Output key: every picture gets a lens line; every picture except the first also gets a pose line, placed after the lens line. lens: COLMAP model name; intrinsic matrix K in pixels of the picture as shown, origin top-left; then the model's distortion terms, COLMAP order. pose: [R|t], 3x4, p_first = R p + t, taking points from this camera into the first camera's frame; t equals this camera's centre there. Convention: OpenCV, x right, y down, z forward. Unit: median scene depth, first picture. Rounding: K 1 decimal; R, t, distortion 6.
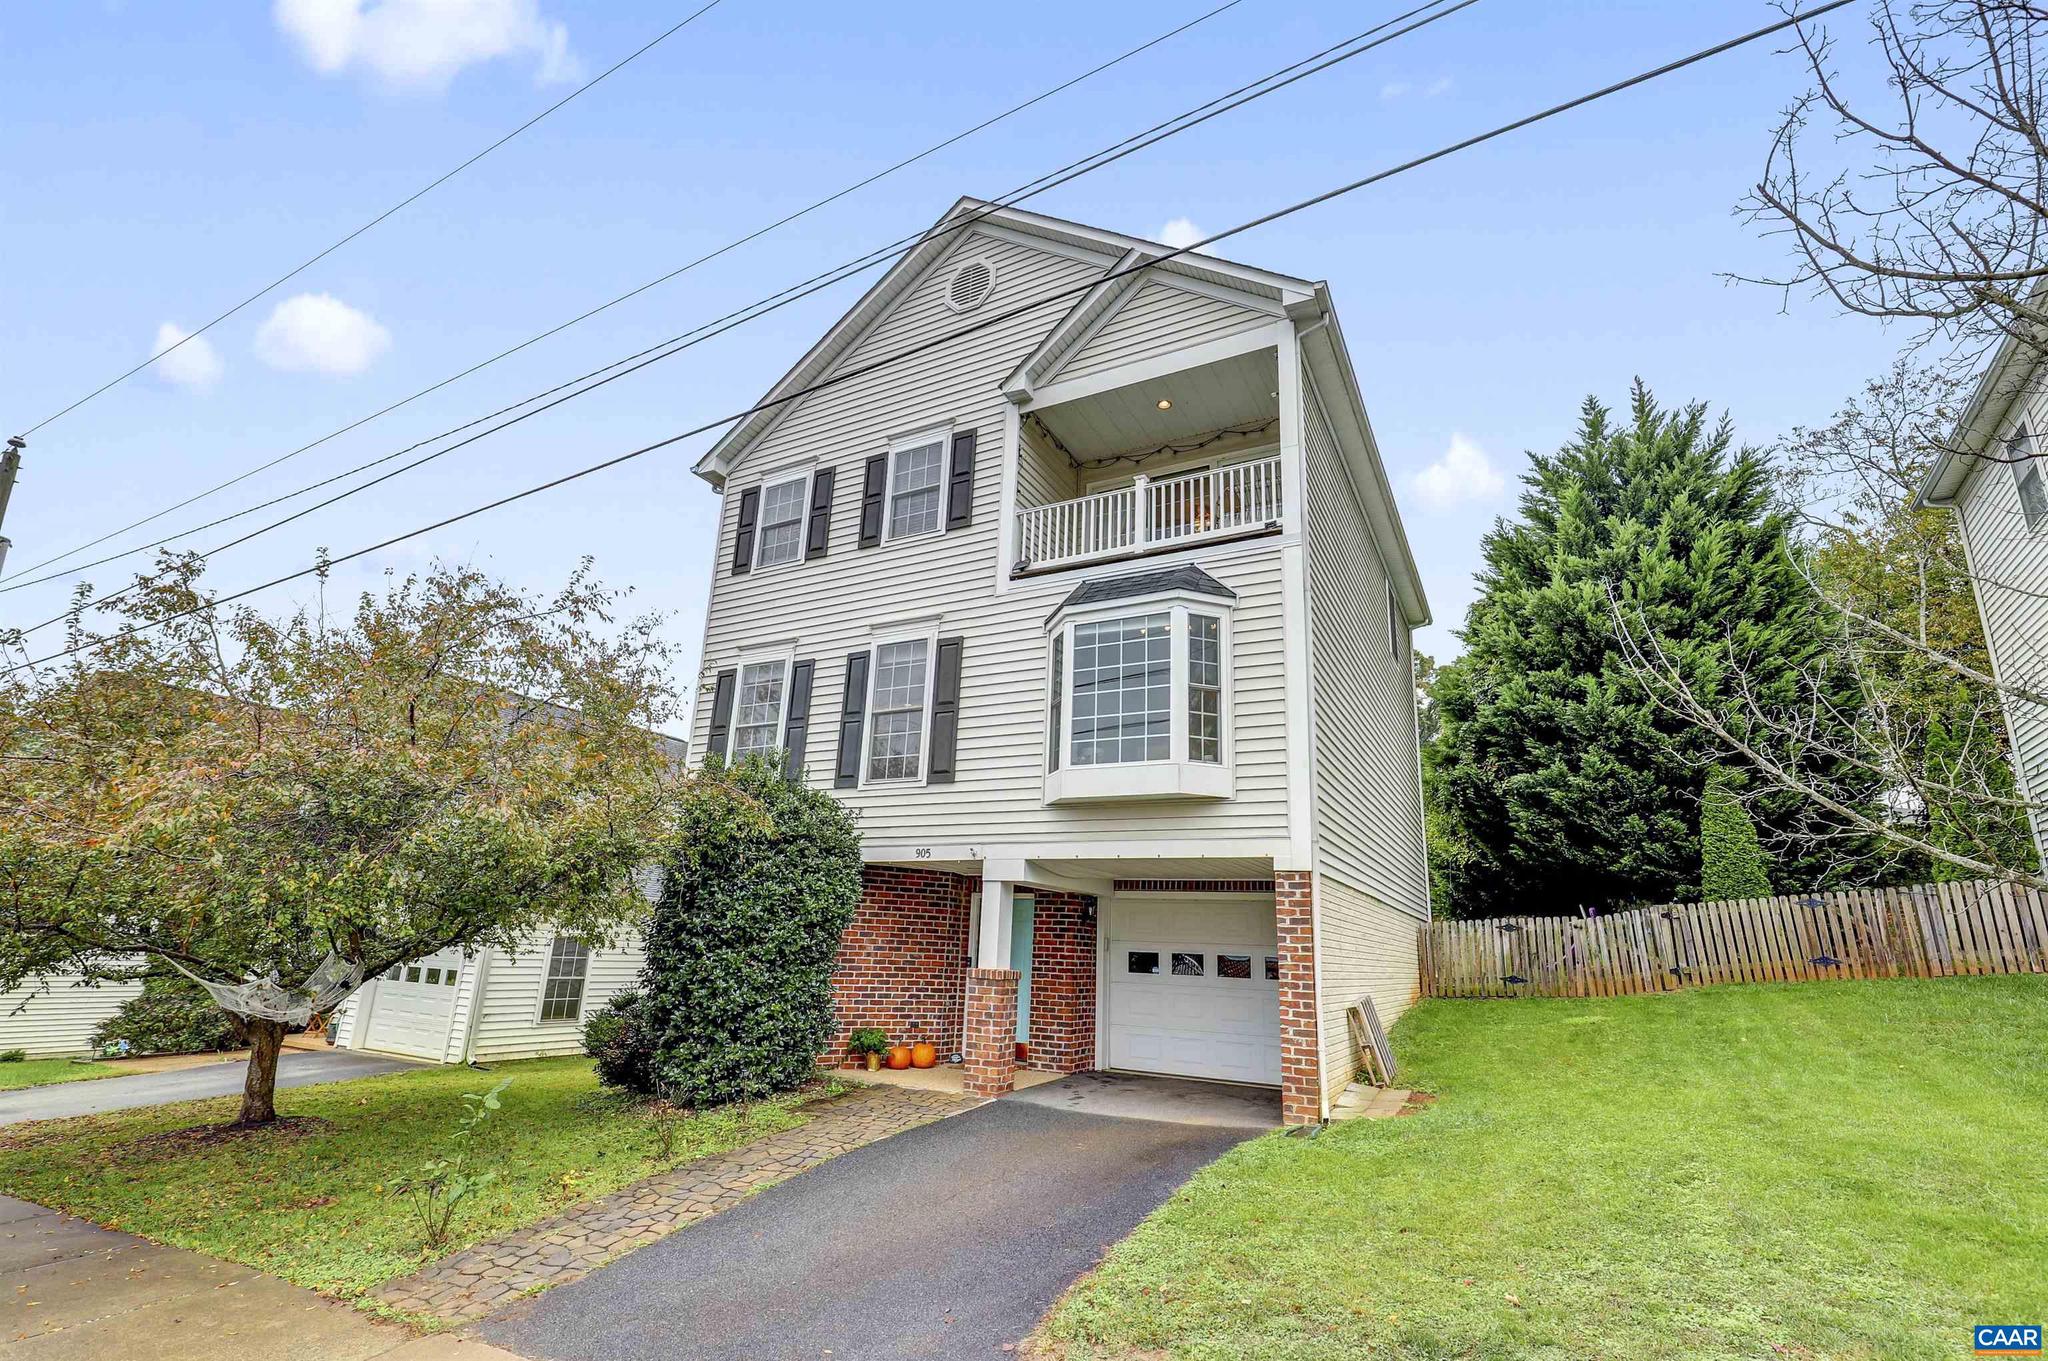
lens RADIAL K [[941.1, 0, 1016.5], [0, 941.1, 687.2], [0, 0, 1]] dist [0.007154, -0.001311]
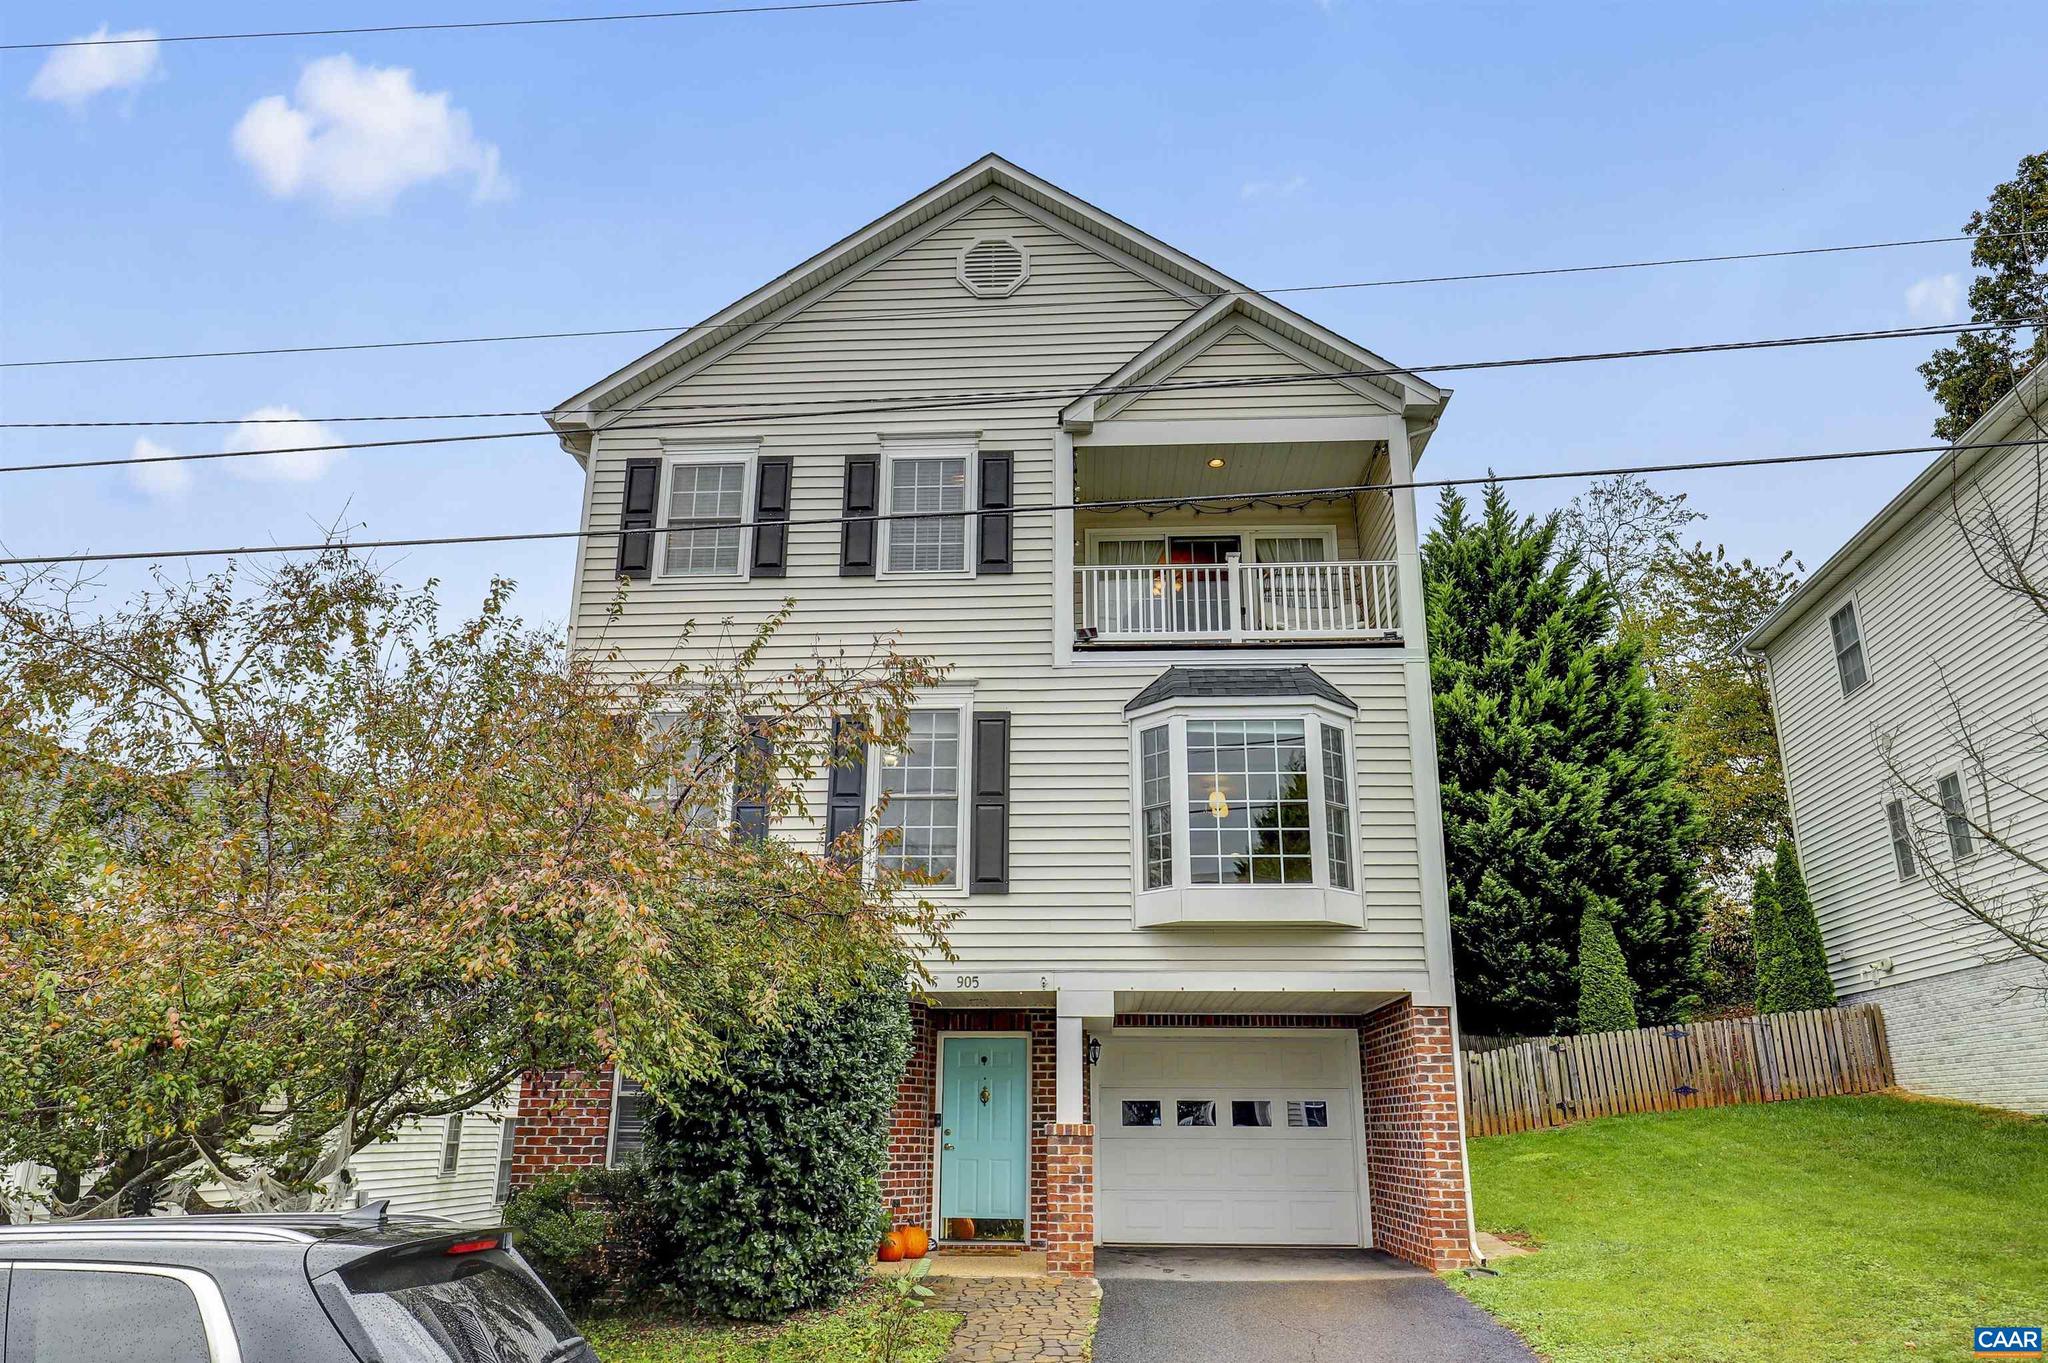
lens RADIAL K [[1389.1, 0, 1027.2], [0, 1389.1, 674.3], [0, 0, 1]] dist [0.011947, -0.005555]
pose [[0.900143, 0.100283, 0.423894, -0.507959], [-0.086809, 0.994917, -0.051032, -0.024383], [-0.426857, 0.009139, 0.904273, -0.080328]]
